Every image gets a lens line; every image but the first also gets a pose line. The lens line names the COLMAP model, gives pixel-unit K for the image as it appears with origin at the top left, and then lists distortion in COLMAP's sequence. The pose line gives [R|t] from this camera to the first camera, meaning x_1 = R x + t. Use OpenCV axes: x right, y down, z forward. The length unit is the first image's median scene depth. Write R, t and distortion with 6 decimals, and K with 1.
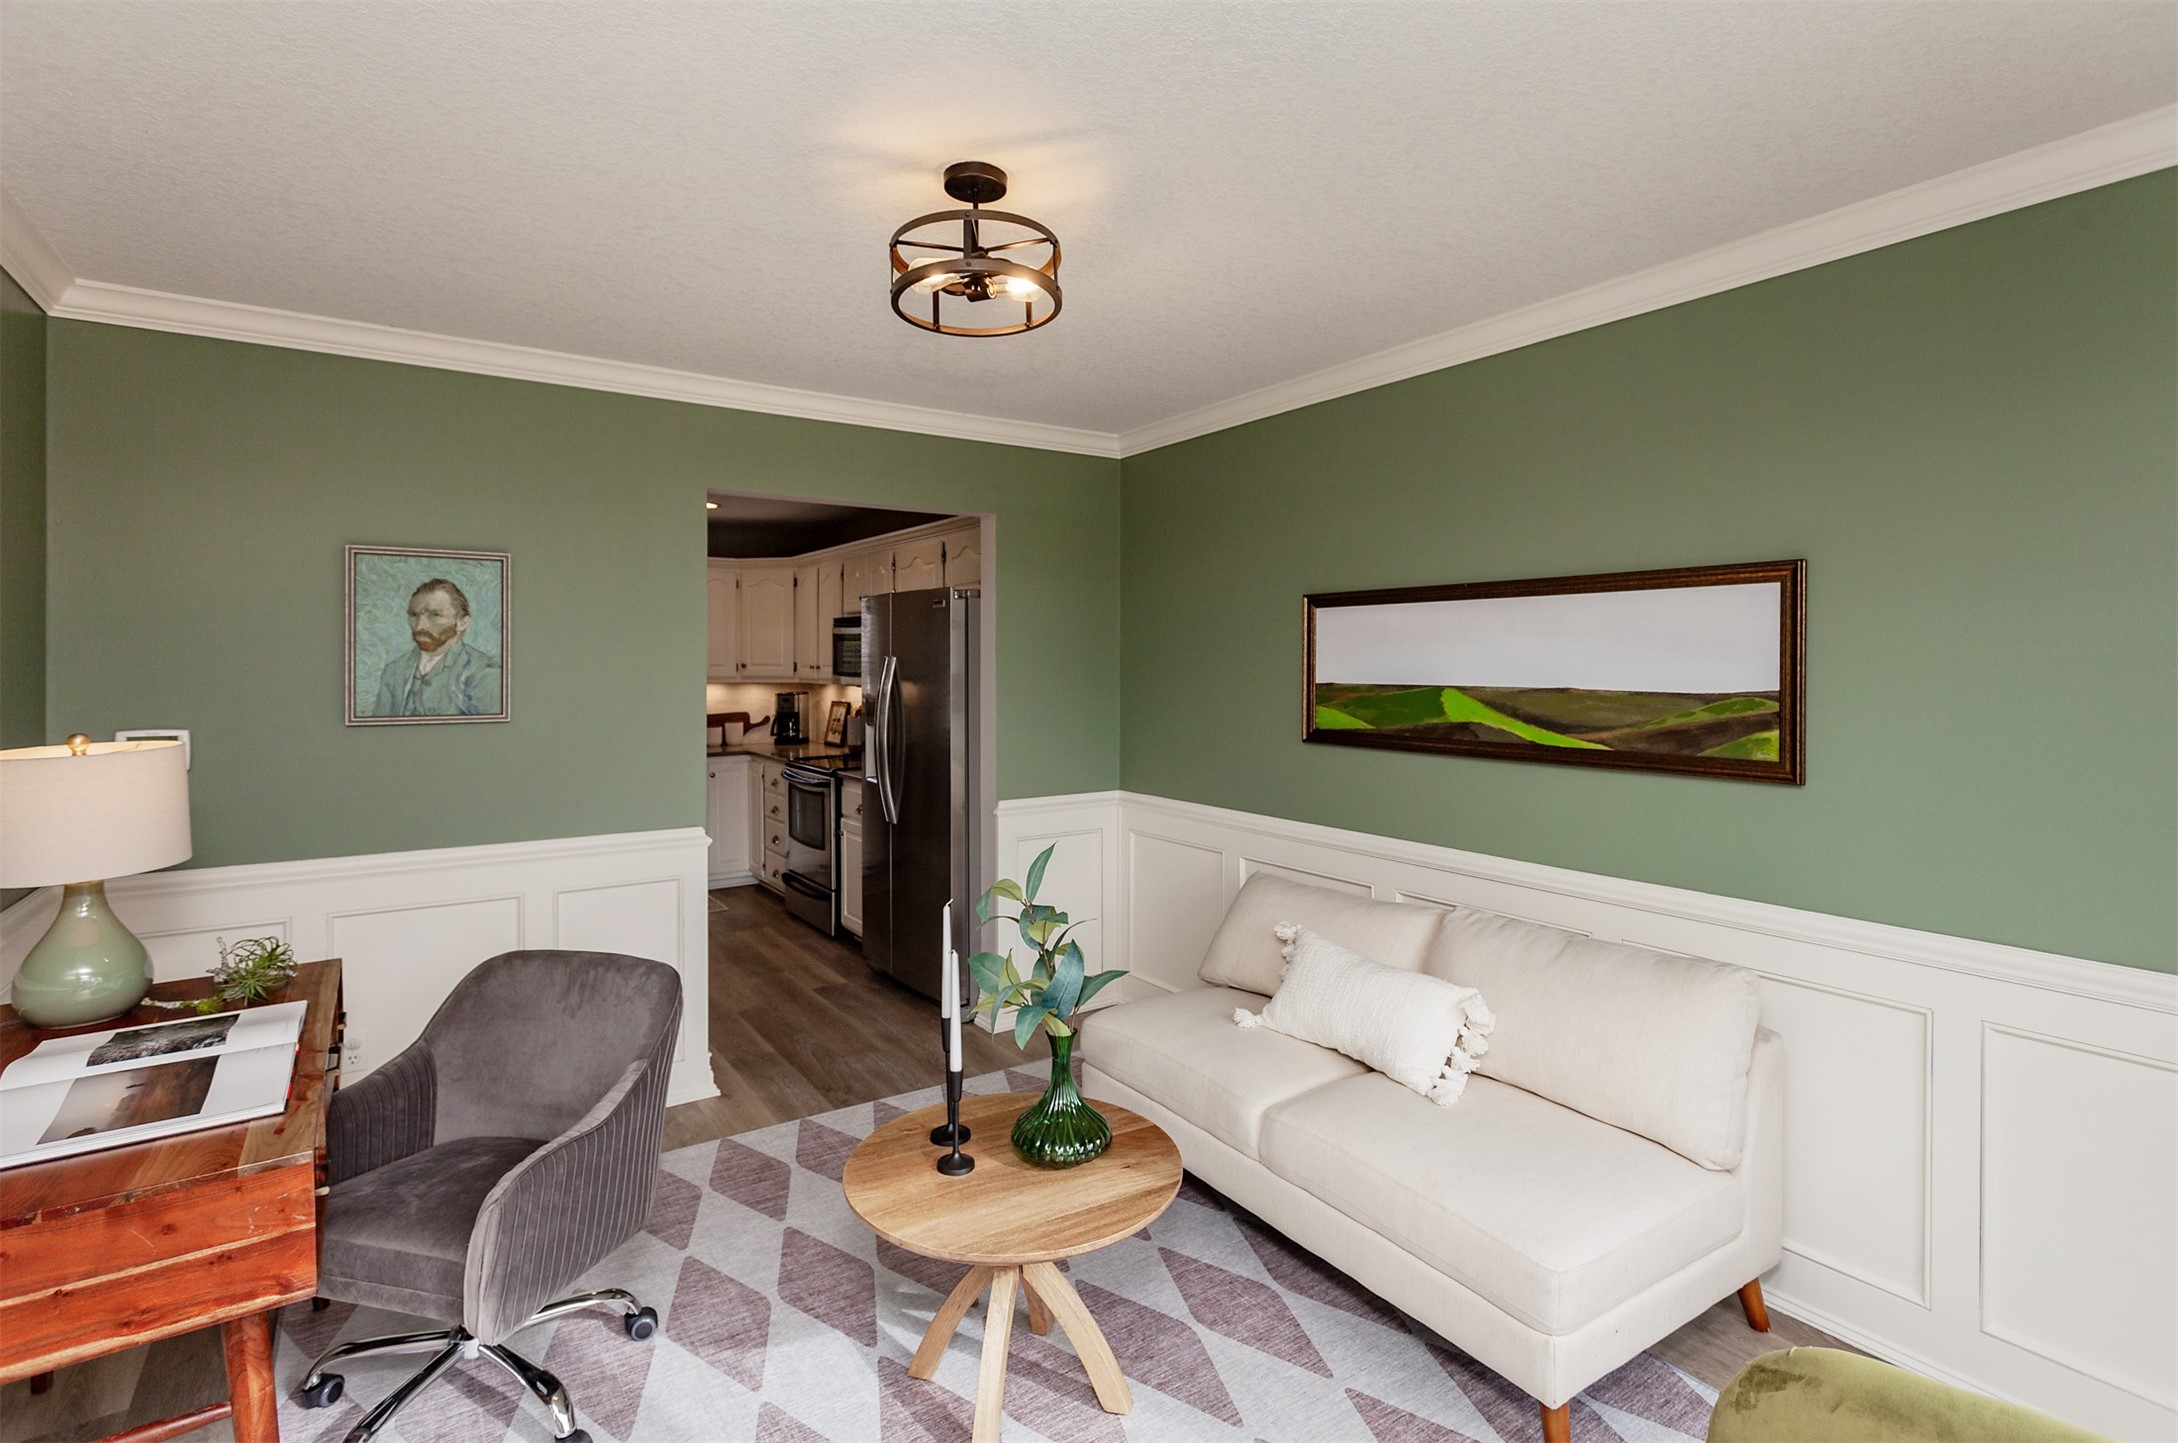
lens RADIAL K [[1053.2, 0, 1097.7], [0, 1053.2, 664.7], [0, 0, 1]] dist [-0.002810, 0.002322]
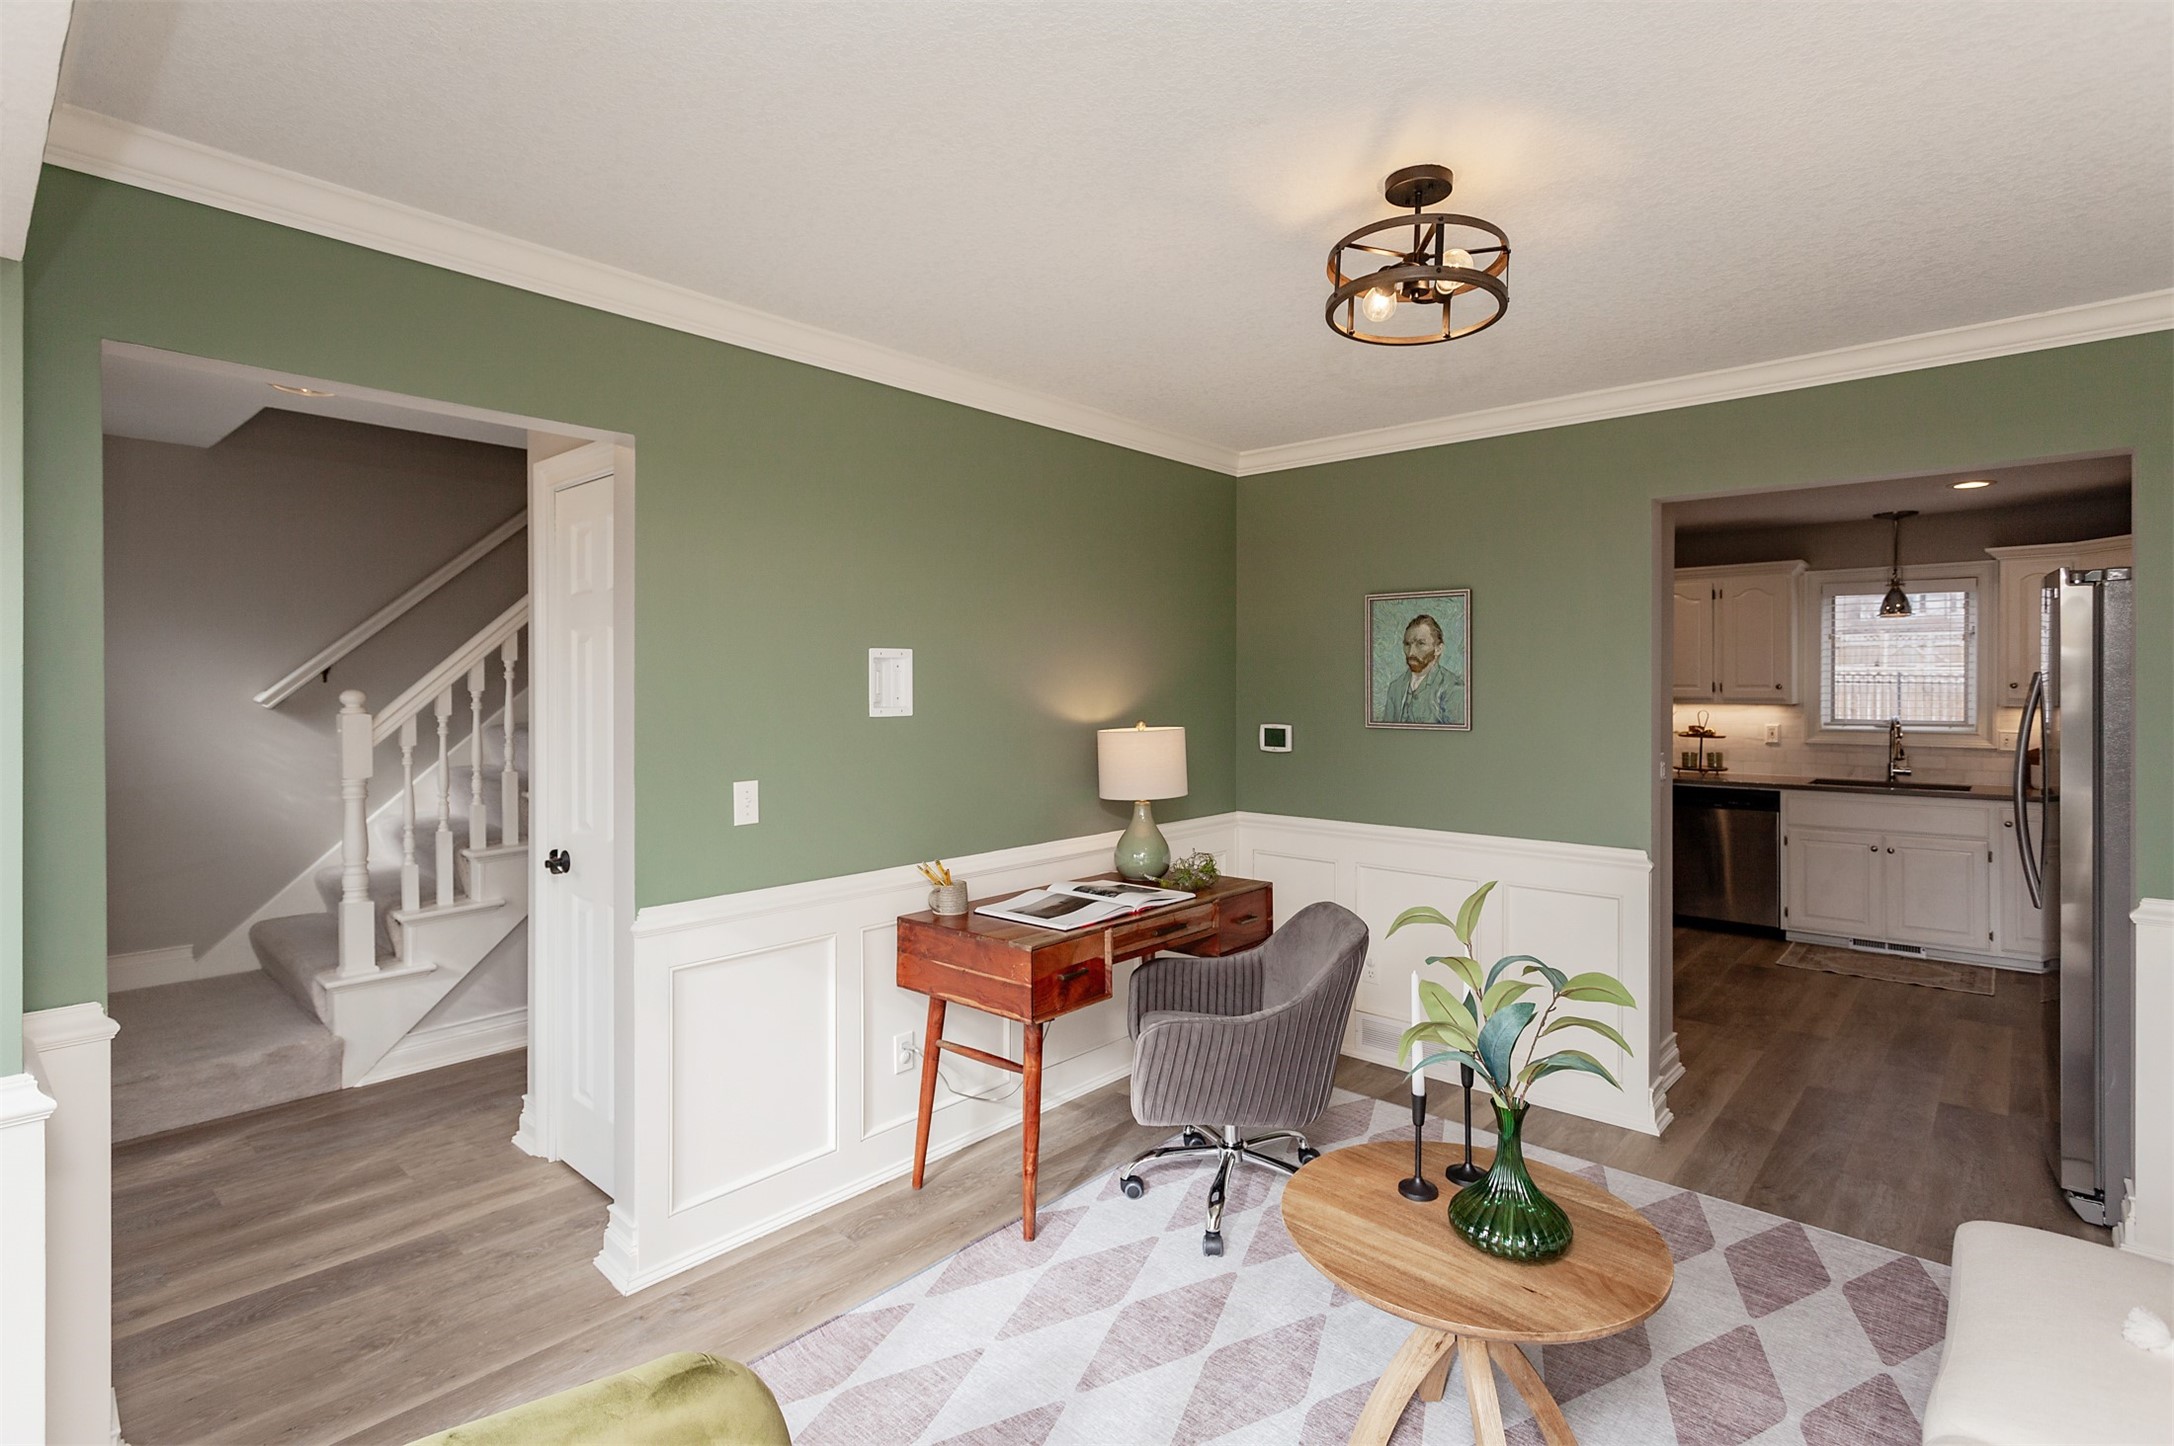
lens RADIAL K [[1051.3, 0, 1083.1], [0, 1051.3, 682.4], [0, 0, 1]] dist [-0.002810, 0.002322]
pose [[0.228589, -0.000957, -0.973523, 0.466864], [0.000178, 1.000000, -0.000941, 0.000446], [0.973523, 0.000042, 0.228589, 0.292839]]
